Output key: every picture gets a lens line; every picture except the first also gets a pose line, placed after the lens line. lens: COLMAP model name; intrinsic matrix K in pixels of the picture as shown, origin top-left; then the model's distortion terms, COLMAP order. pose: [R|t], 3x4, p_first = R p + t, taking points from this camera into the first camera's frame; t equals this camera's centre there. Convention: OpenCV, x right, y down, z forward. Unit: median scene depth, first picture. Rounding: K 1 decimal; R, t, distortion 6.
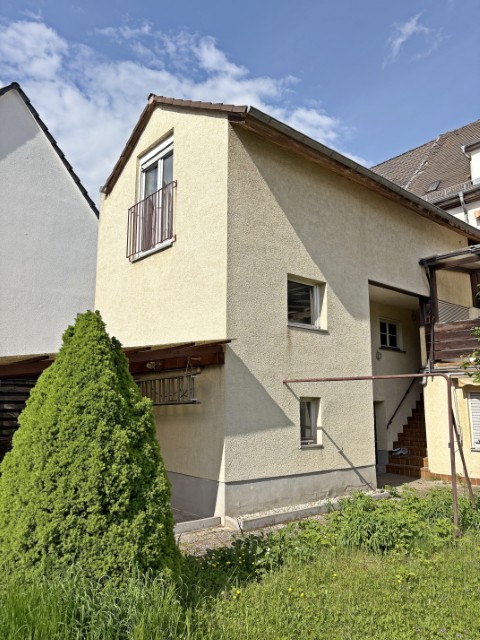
lens RADIAL K [[484.9, 0, 244.4], [0, 484.9, 317.9], [0, 0, 1]] dist [0.063311, -0.061540]
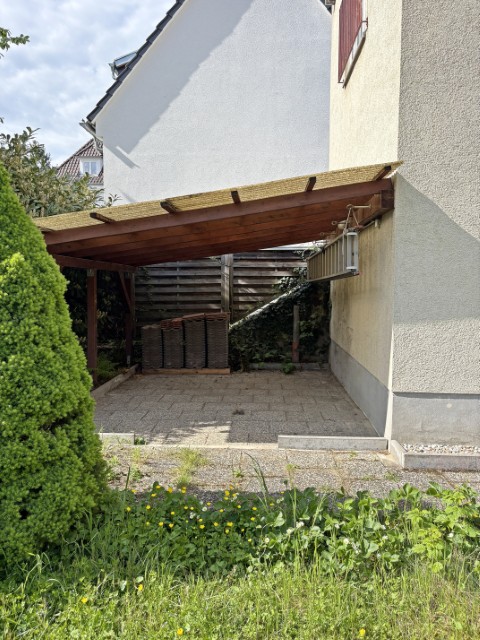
lens RADIAL K [[484.9, 0, 241.7], [0, 484.9, 316.2], [0, 0, 1]] dist [0.063311, -0.061540]
pose [[0.725960, 0.039169, -0.686621, 0.227086], [0.127302, 0.973471, 0.190128, 0.078182], [0.675852, -0.225433, 0.701715, 0.377661]]
